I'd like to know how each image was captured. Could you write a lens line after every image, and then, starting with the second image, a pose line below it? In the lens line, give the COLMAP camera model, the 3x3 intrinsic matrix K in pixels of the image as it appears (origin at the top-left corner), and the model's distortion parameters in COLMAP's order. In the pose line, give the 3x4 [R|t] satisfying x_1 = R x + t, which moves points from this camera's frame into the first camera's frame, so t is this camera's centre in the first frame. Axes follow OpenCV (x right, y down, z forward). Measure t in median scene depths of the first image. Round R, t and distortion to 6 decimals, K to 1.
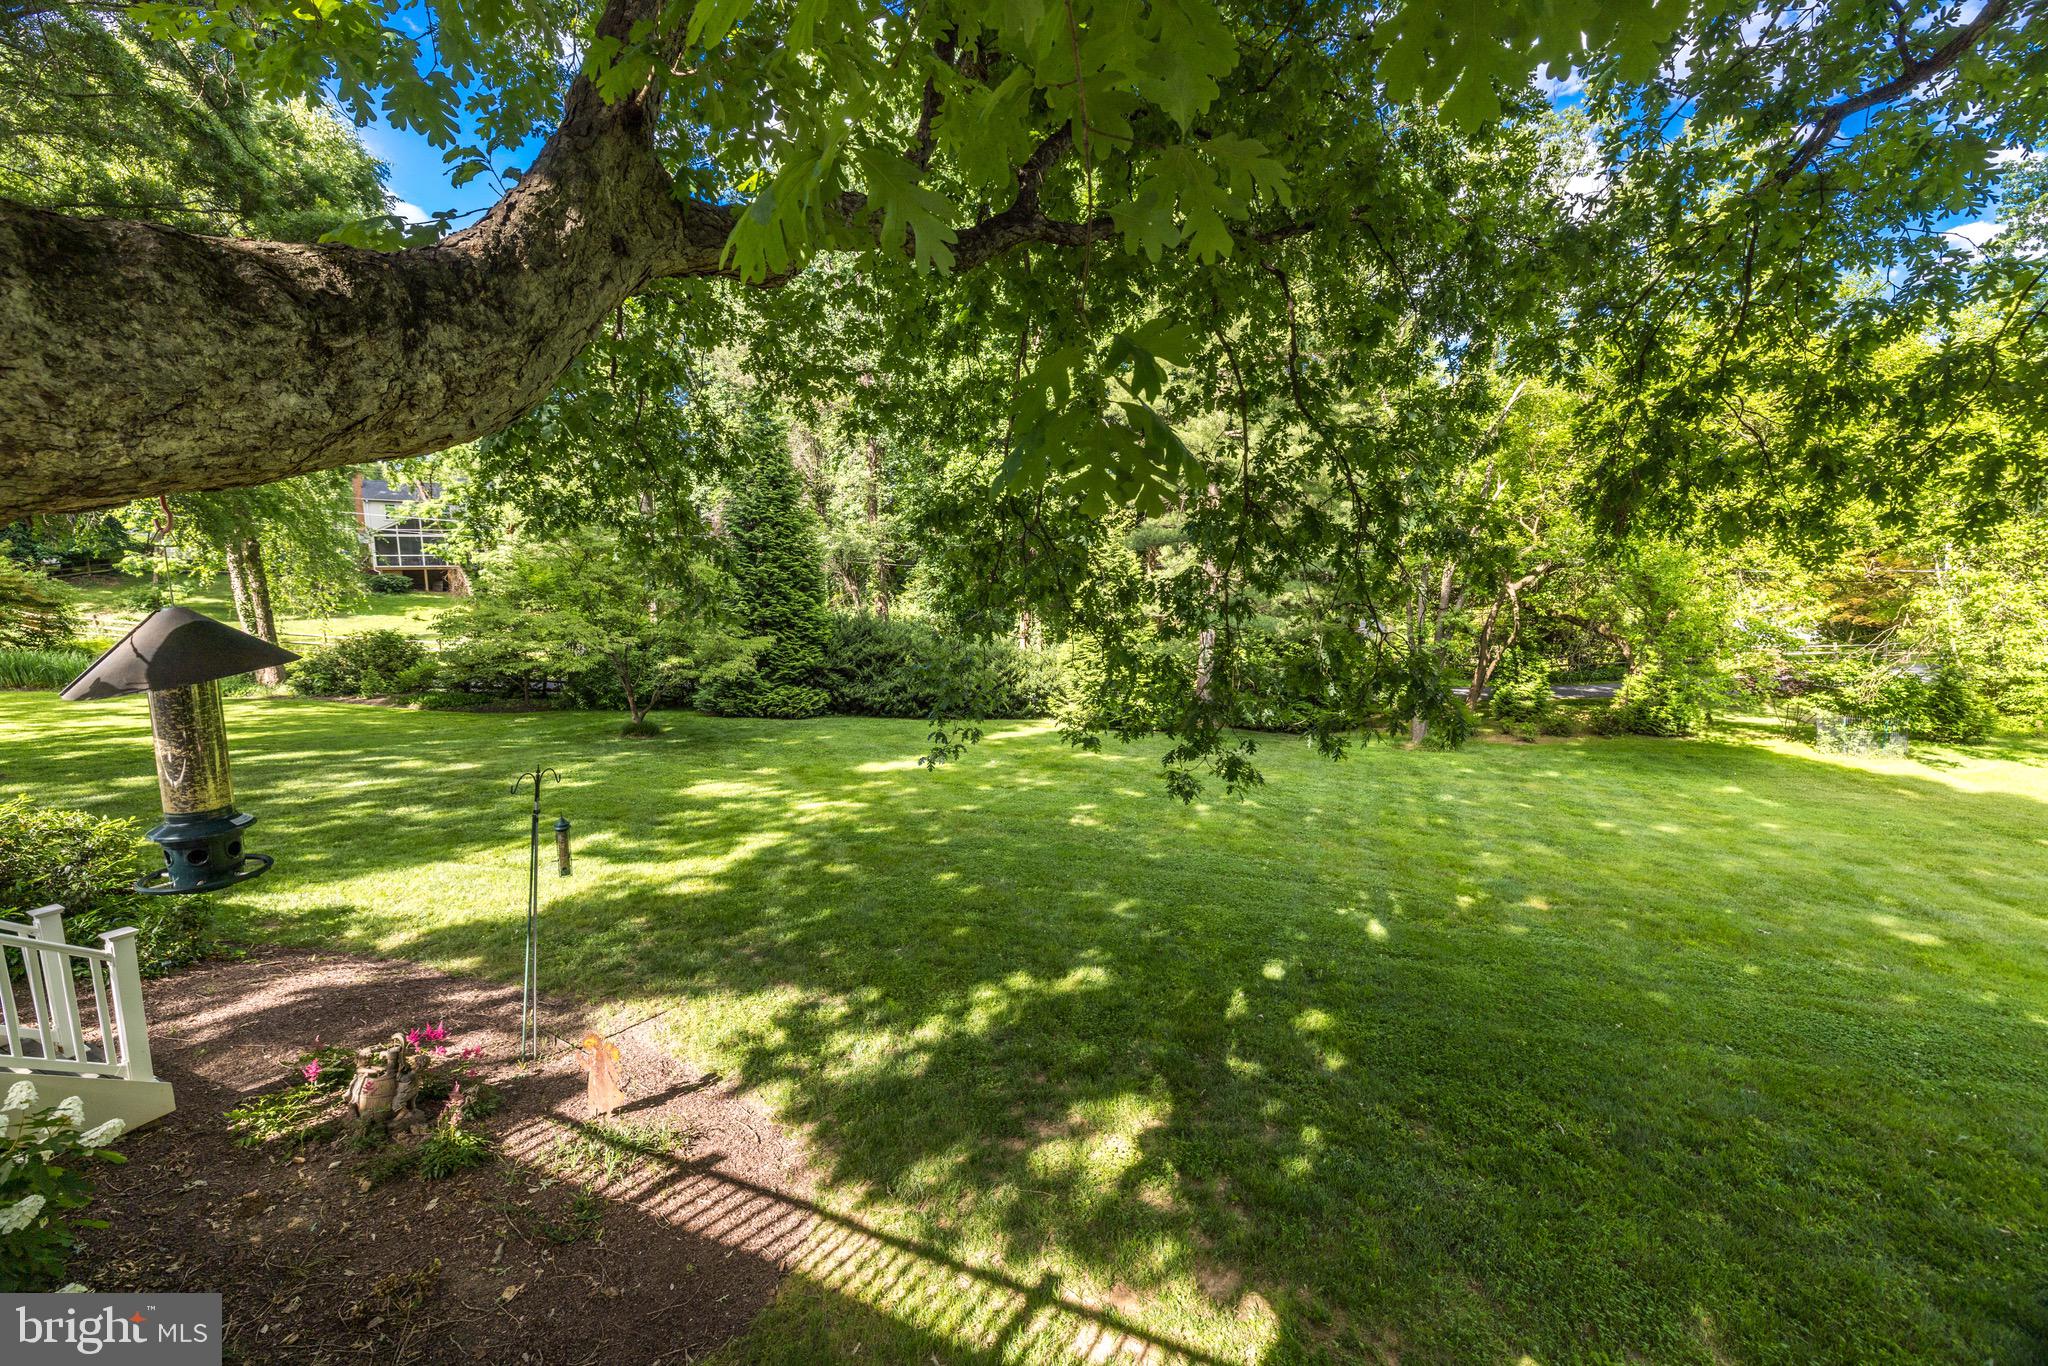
lens RADIAL K [[861.5, 0, 1024.3], [0, 861.5, 681.3], [0, 0, 1]] dist [0.000202, 0.000852]
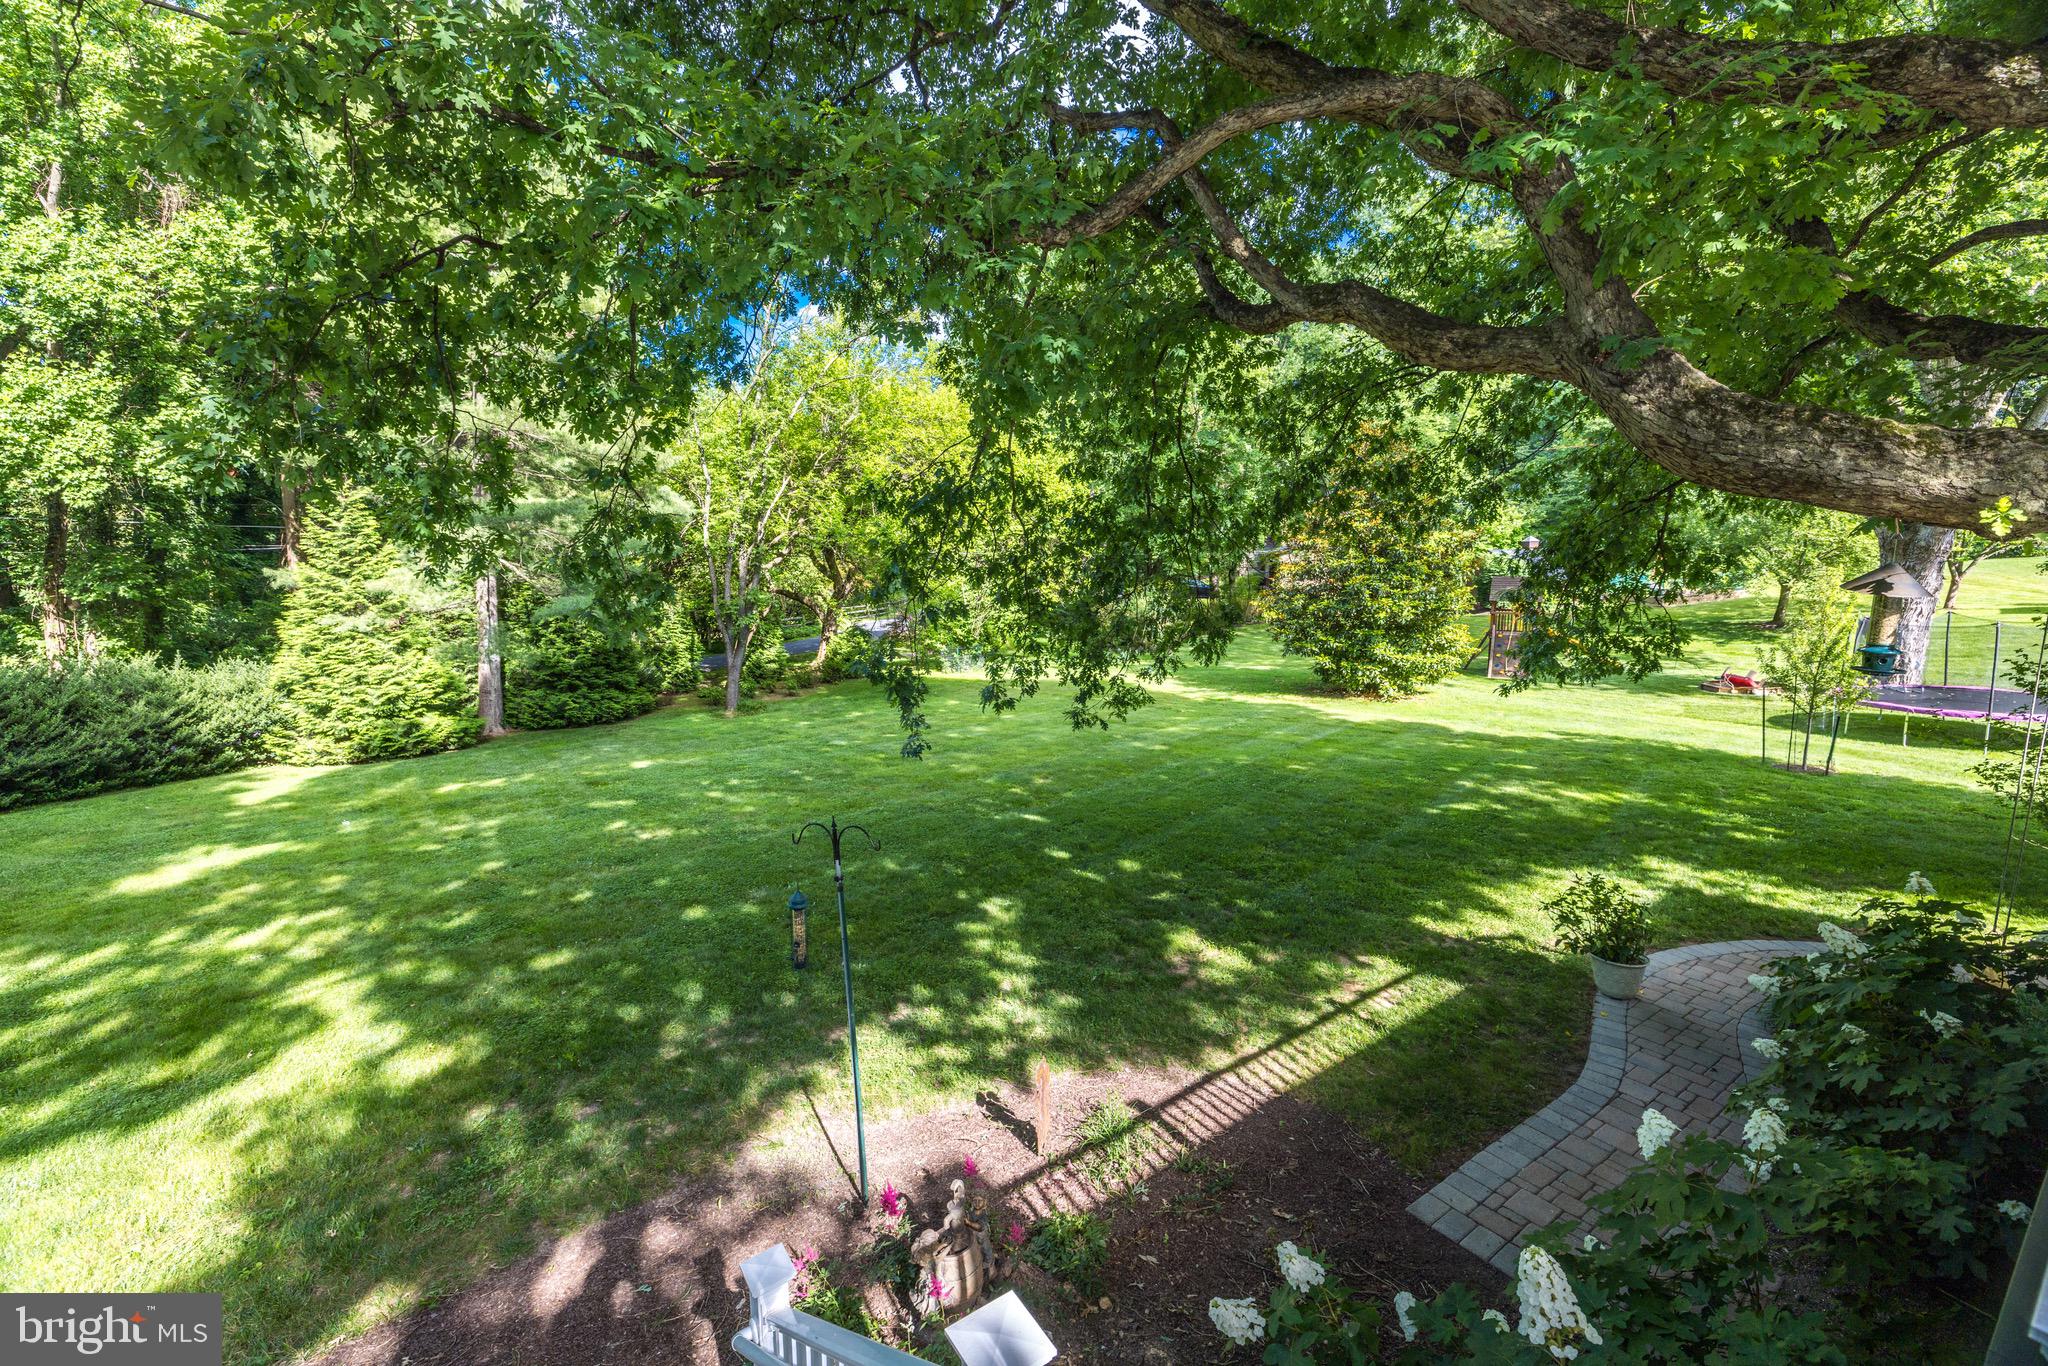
lens RADIAL K [[861.5, 0, 1030.2], [0, 861.5, 666.2], [0, 0, 1]] dist [0.000202, 0.000852]
pose [[0.489963, -0.116282, 0.863953, -1.234153], [0.113081, 0.991168, 0.069274, -0.072230], [-0.864378, 0.063755, 0.498785, 0.523086]]
